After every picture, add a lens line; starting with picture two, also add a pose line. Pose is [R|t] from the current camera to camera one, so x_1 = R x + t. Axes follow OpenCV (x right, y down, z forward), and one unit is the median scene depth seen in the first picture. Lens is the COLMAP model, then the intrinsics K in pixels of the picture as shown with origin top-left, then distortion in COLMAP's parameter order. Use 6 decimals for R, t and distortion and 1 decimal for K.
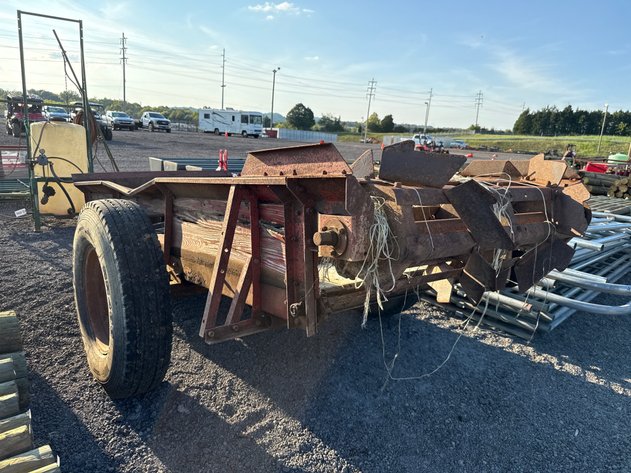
lens RADIAL K [[445.2, 0, 315.5], [0, 445.2, 236.5], [0, 0, 1]] dist [0.032508, -0.042337]
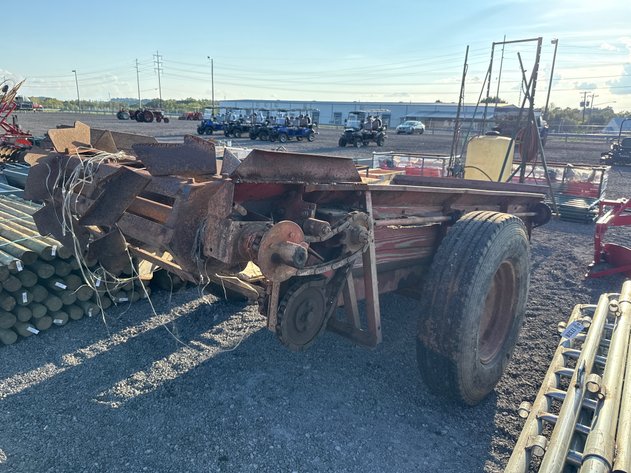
lens RADIAL K [[445.2, 0, 315.5], [0, 445.2, 236.5], [0, 0, 1]] dist [0.032508, -0.042337]
pose [[0.219873, 0.170782, -0.960463, 1.061022], [-0.244372, 0.962807, 0.115256, -0.094706], [0.944425, 0.209369, 0.253430, 0.880890]]
